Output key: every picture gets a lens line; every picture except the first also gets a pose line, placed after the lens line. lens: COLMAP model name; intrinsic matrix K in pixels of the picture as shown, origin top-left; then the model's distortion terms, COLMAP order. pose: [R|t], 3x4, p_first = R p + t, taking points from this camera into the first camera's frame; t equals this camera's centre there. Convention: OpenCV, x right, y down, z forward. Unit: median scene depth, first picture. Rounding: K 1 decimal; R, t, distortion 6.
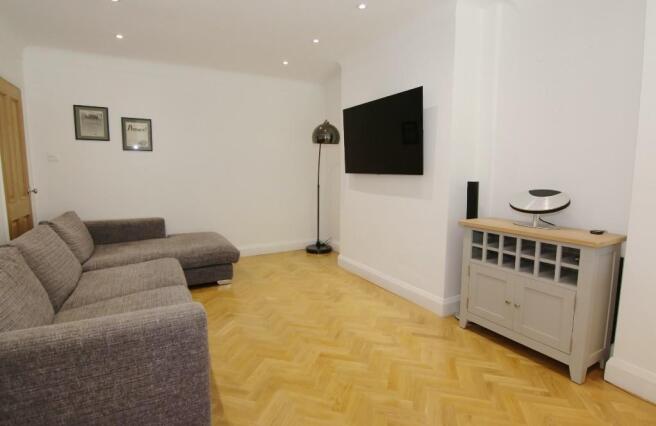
lens RADIAL K [[338.4, 0, 327.2], [0, 338.4, 208.8], [0, 0, 1]] dist [-0.002213, -0.000489]
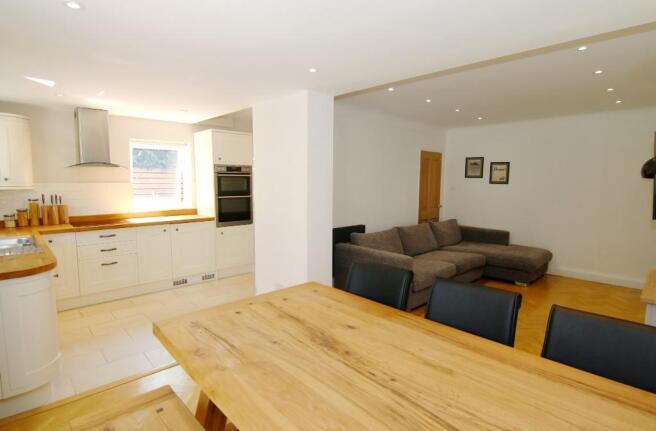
lens RADIAL K [[337.2, 0, 328.6], [0, 337.2, 216.0], [0, 0, 1]] dist [-0.004587, -0.001193]
pose [[0.275577, 0.108068, -0.955185, 0.682418], [-0.120894, 0.989667, 0.077091, -0.057339], [0.953647, 0.094232, 0.285794, -0.122705]]
